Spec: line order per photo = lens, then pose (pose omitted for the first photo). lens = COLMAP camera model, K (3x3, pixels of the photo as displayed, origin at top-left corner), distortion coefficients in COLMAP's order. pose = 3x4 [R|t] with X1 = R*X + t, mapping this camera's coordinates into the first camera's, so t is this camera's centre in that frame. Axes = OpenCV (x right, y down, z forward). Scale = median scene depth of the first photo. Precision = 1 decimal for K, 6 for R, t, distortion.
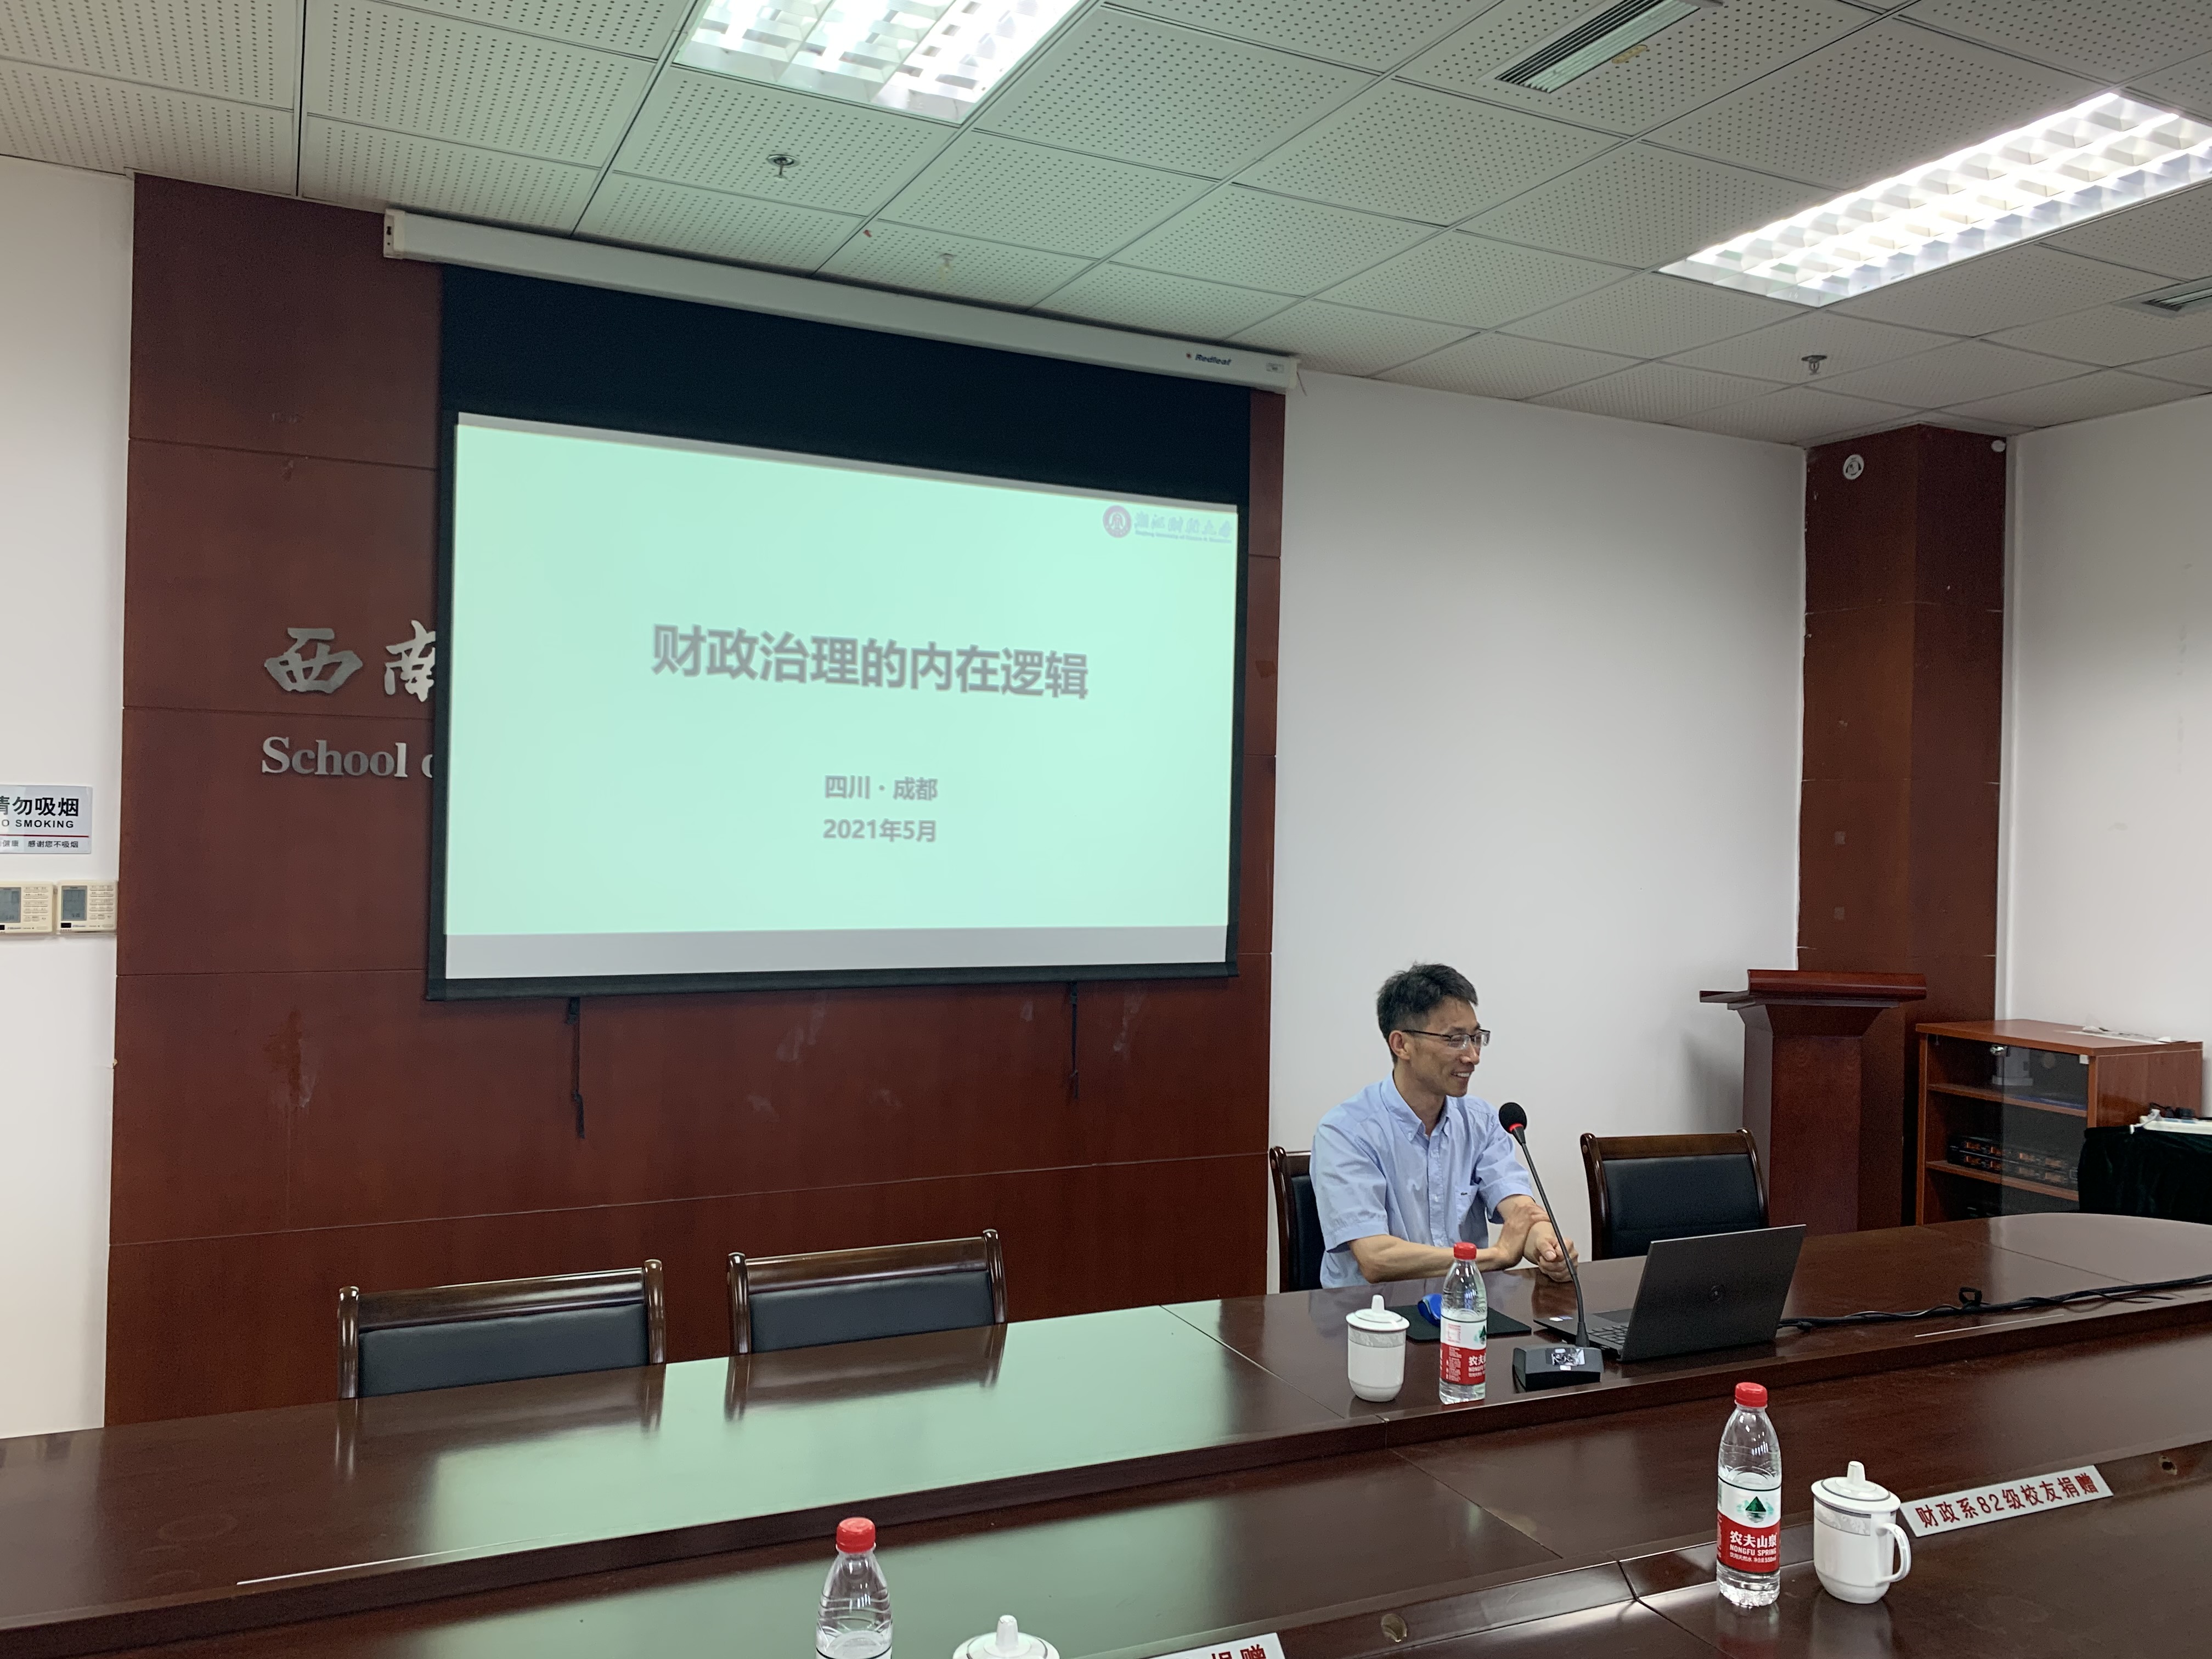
lens RADIAL K [[1674.5, 0, 1108.2], [0, 1674.5, 815.0], [0, 0, 1]] dist [0.003655, -0.007376]
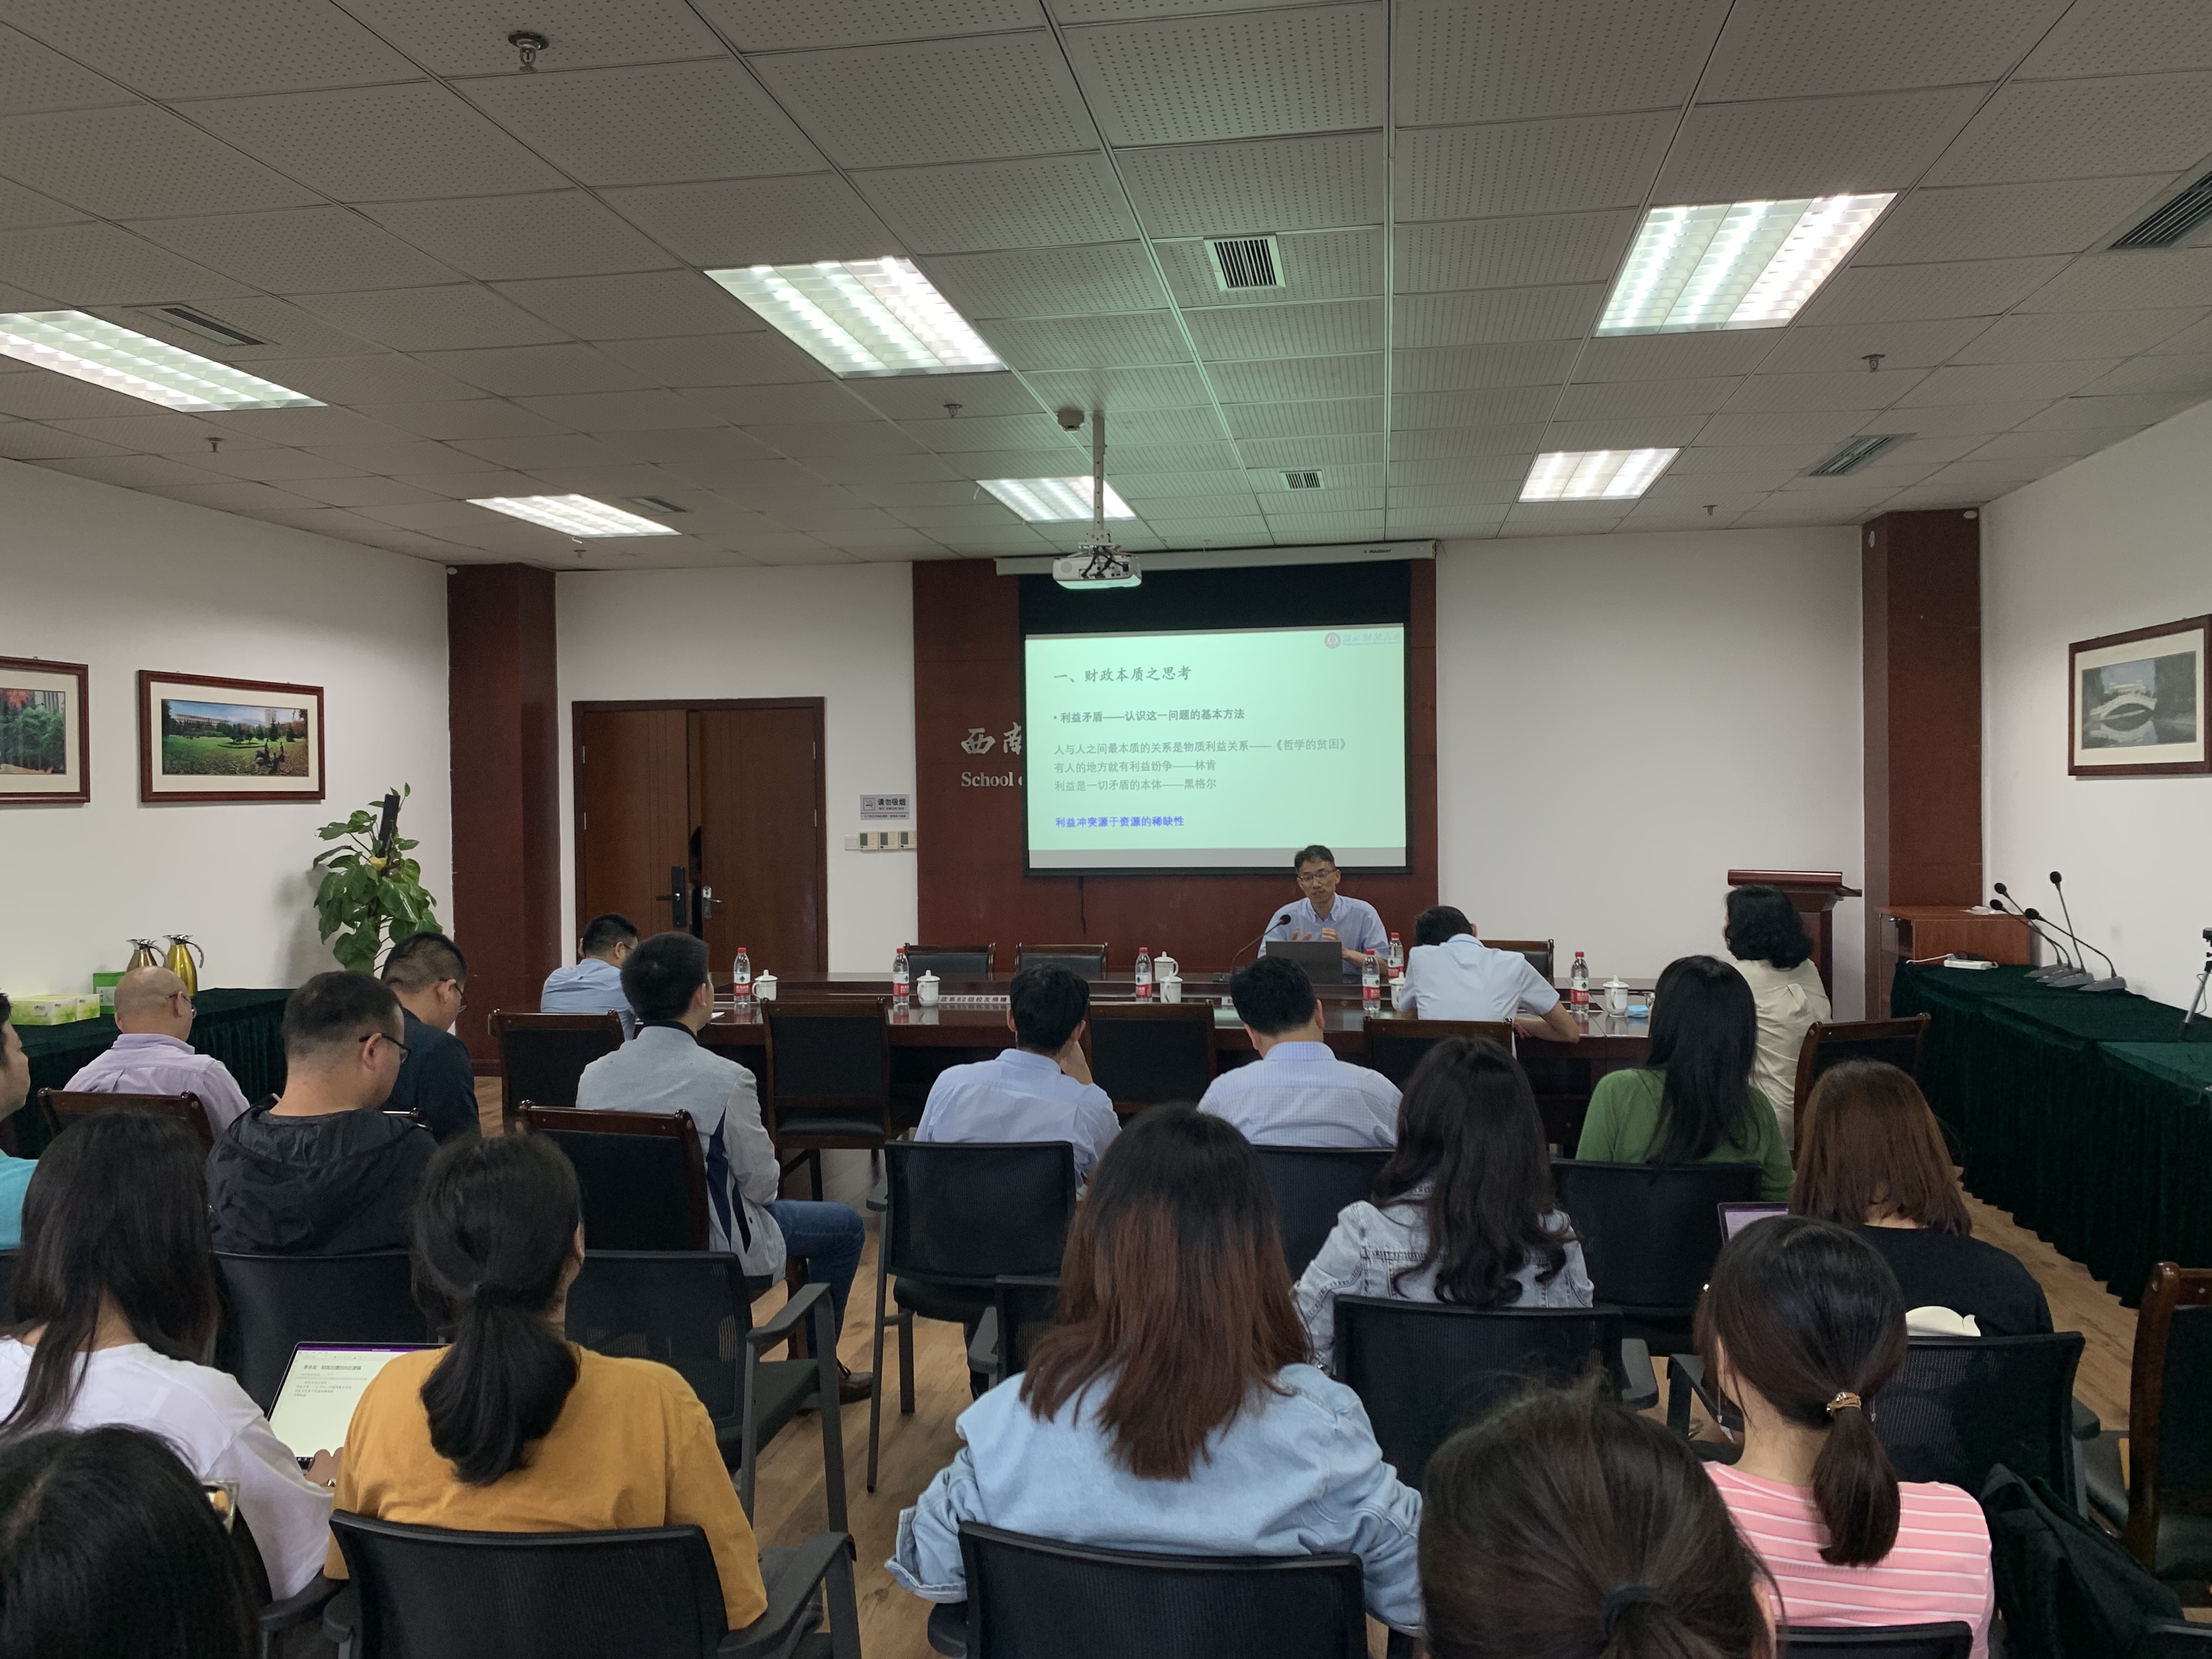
lens RADIAL K [[1674.5, 0, 1105.5], [0, 1674.5, 833.7], [0, 0, 1]] dist [0.003655, -0.007376]
pose [[0.812788, -0.018200, -0.582275, 1.098780], [0.032567, 0.999368, 0.014223, 0.016424], [0.581649, -0.030523, 0.812867, -0.902179]]
